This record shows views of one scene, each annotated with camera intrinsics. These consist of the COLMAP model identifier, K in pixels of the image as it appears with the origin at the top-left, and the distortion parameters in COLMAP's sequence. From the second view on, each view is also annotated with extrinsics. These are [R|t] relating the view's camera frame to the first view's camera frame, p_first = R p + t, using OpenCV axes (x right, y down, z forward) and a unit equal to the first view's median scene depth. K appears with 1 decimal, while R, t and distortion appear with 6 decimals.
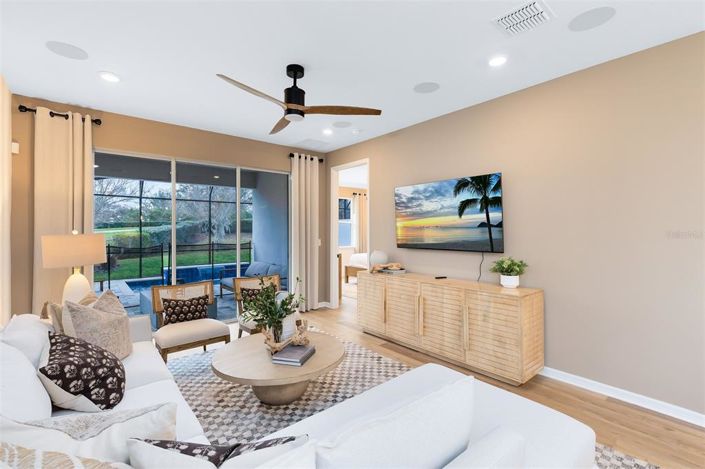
lens RADIAL K [[316.6, 0, 355.0], [0, 316.6, 230.5], [0, 0, 1]] dist [-0.000093, -0.000259]
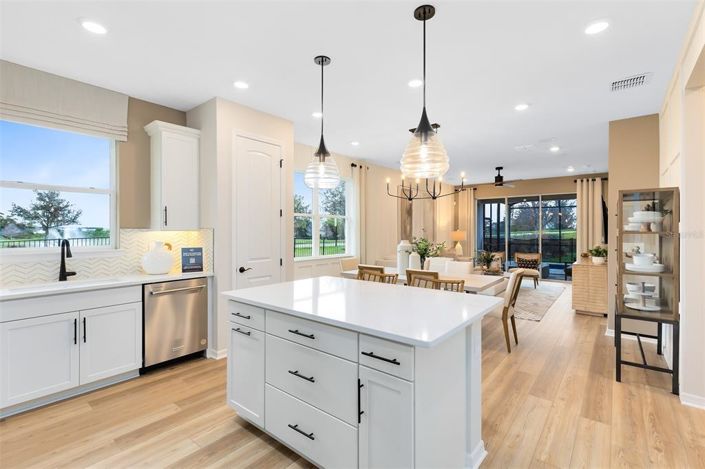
lens RADIAL K [[325.6, 0, 352.5], [0, 325.6, 234.5], [0, 0, 1]] dist [0.002504, 0.000274]
pose [[0.183305, 0.013098, -0.982969, 1.404435], [0.001697, 0.999906, 0.013640, -0.006969], [0.983055, -0.004168, 0.183266, -0.413091]]
